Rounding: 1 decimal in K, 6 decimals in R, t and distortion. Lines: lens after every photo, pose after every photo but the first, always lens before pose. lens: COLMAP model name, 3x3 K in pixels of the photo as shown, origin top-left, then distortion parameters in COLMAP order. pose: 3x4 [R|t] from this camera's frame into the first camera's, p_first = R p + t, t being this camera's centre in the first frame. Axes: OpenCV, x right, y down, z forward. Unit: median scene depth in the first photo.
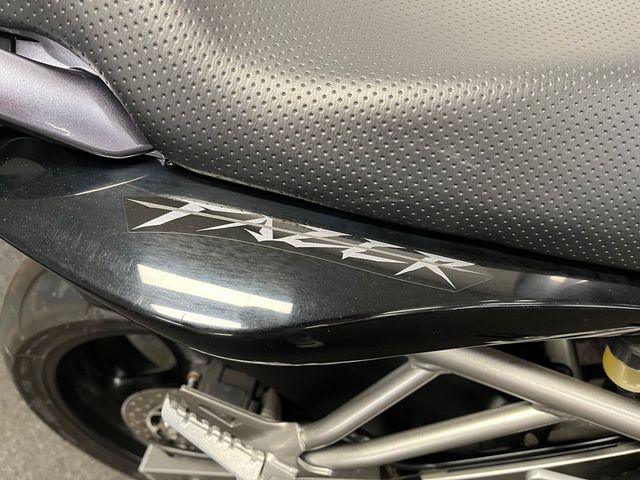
lens RADIAL K [[490.0, 0, 319.2], [0, 490.0, 231.1], [0, 0, 1]] dist [0.076157, -0.106537]
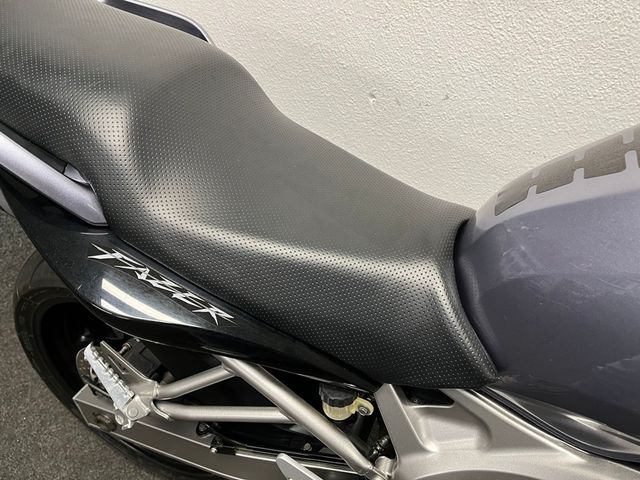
lens RADIAL K [[490.0, 0, 319.2], [0, 490.0, 231.1], [0, 0, 1]] dist [0.076157, -0.106537]
pose [[0.954730, 0.289981, -0.066345, 0.451315], [-0.294108, 0.953606, -0.064314, -0.170095], [0.044617, 0.080915, 0.995722, -0.735308]]
